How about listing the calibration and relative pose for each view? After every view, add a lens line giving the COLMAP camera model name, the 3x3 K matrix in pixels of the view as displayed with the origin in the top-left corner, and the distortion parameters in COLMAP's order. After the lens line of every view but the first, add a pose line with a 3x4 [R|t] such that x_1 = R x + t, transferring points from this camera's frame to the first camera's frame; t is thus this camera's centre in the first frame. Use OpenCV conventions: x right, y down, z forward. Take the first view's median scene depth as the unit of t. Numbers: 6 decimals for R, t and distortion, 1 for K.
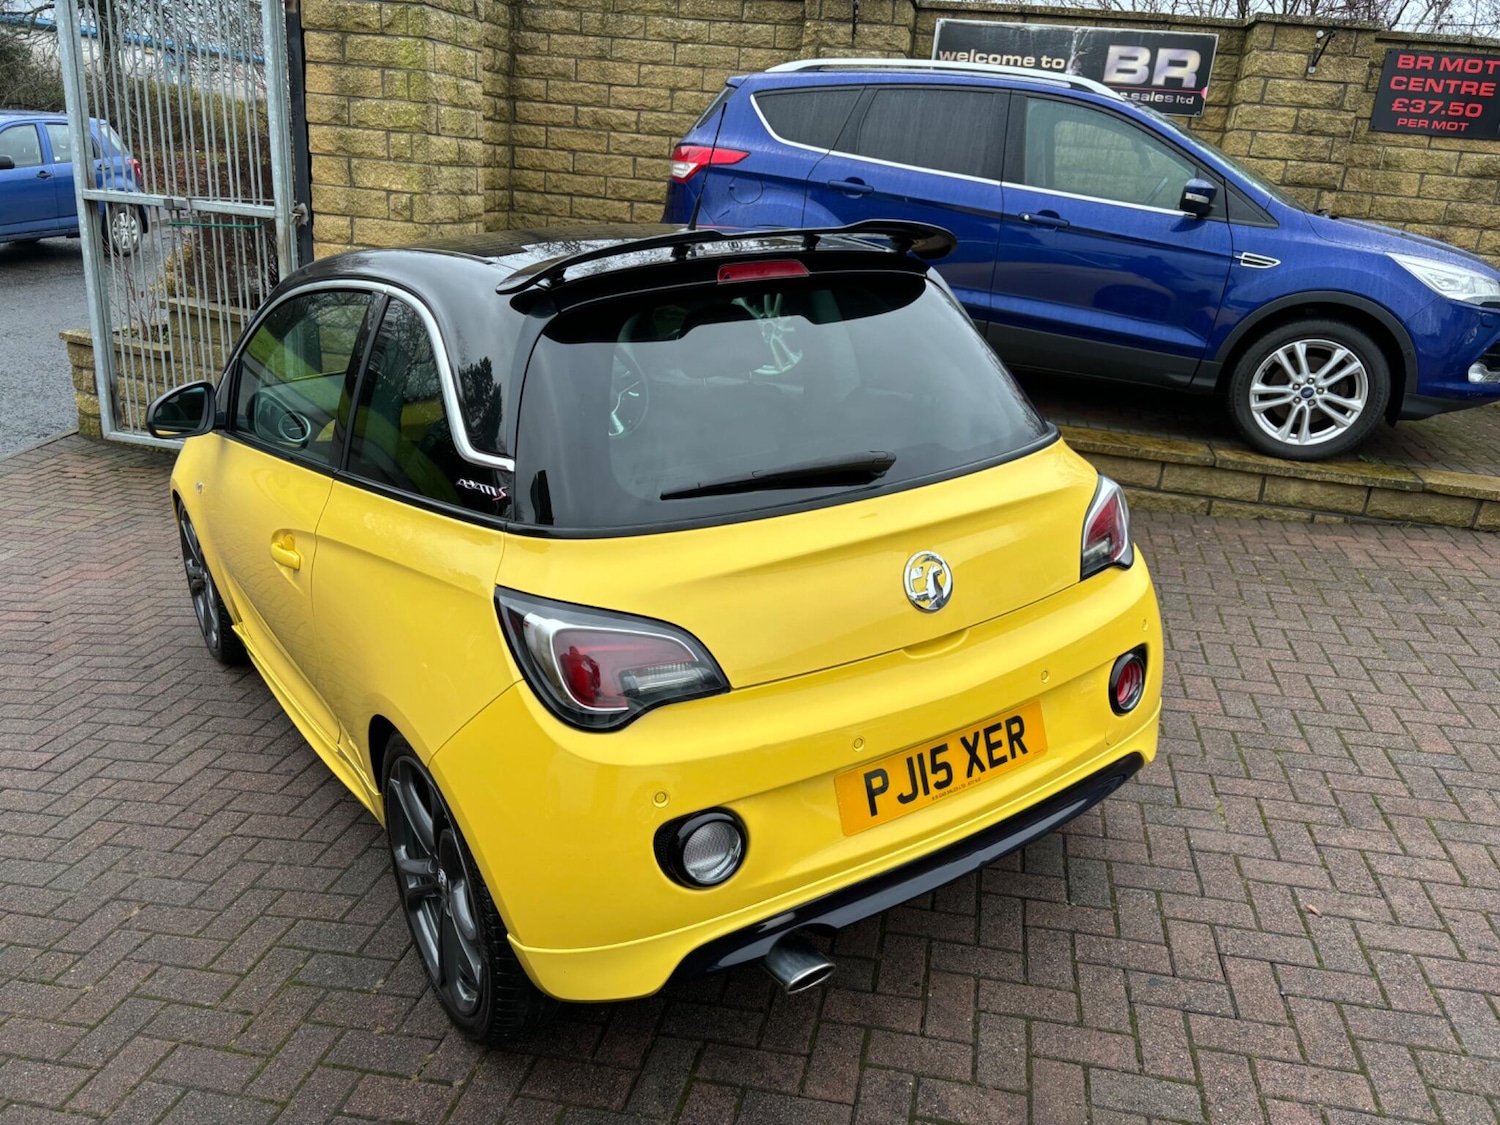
lens RADIAL K [[1125.1, 0, 750.0], [0, 1125.1, 562.5], [0, 0, 1]] dist [0.085753, -0.096290]
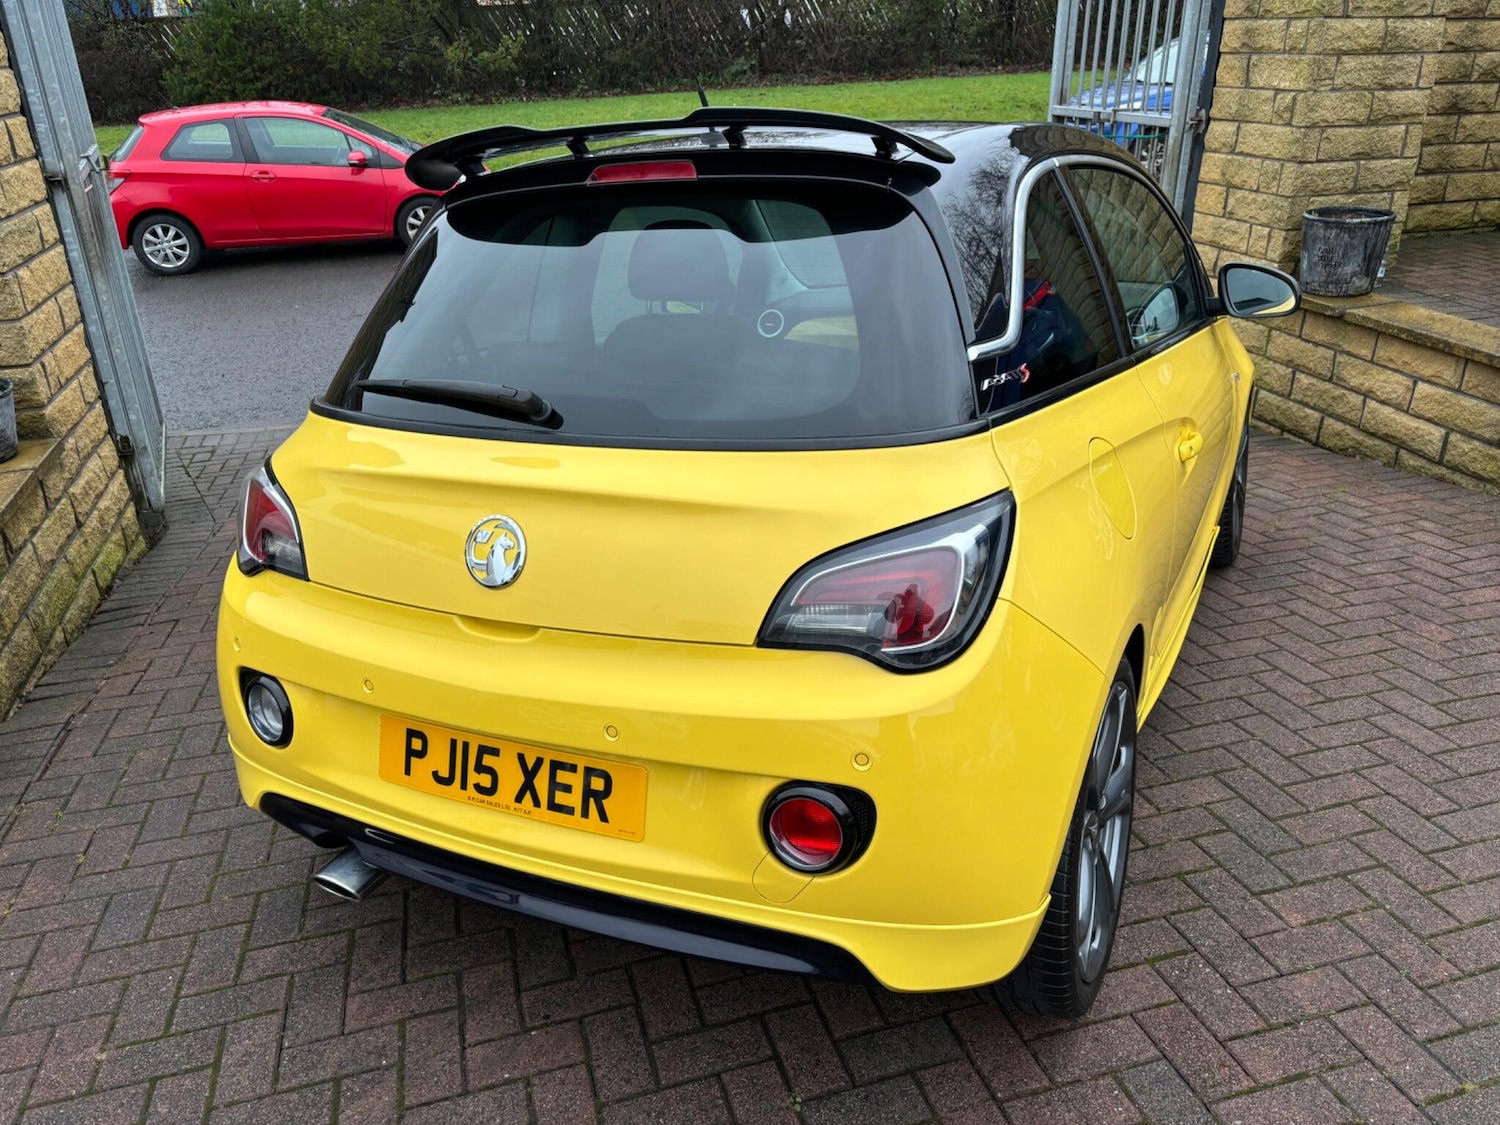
lens RADIAL K [[1134.7, 0, 761.6], [0, 1134.7, 559.2], [0, 0, 1]] dist [0.075633, -0.089975]
pose [[0.486576, 0.288341, -0.824684, 0.317670], [-0.236983, 0.952134, 0.193079, -0.062582], [0.840882, 0.101489, 0.531618, 0.241108]]
